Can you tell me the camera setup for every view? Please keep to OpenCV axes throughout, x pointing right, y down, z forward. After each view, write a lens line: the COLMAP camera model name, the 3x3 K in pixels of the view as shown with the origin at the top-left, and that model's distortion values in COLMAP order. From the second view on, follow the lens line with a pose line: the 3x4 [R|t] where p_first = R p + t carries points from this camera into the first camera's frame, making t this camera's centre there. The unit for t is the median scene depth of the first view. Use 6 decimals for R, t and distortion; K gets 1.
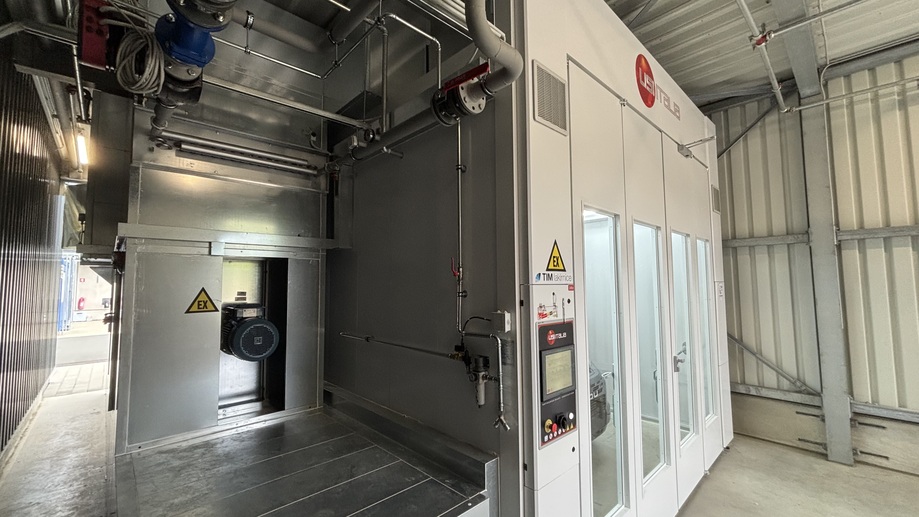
lens RADIAL K [[371.6, 0, 456.6], [0, 371.6, 260.3], [0, 0, 1]] dist [0.000086, 0.000431]
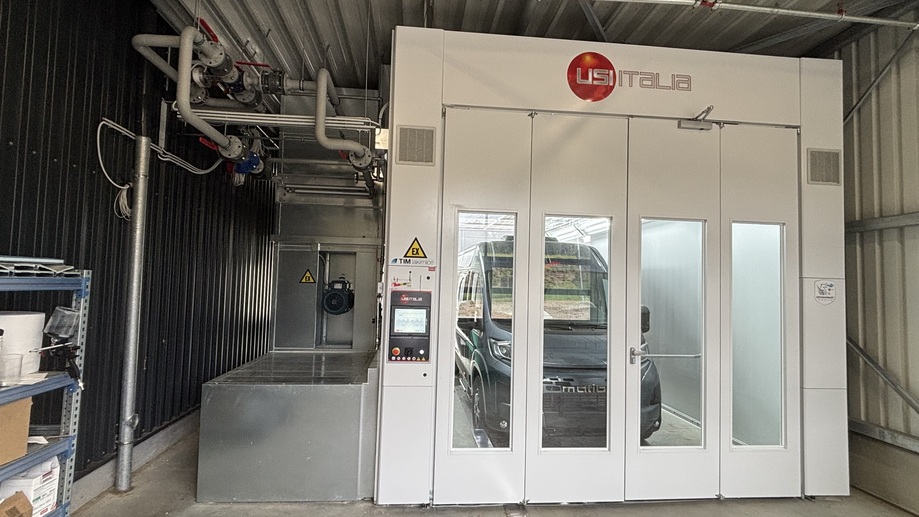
lens RADIAL K [[494.2, 0, 459.5], [0, 494.2, 258.5], [0, 0, 1]] dist [0.001338, 0.000305]
pose [[0.791081, -0.002818, -0.611705, 1.667744], [0.004824, 0.999987, 0.001633, 0.029829], [0.611693, -0.004242, 0.791084, -0.513069]]
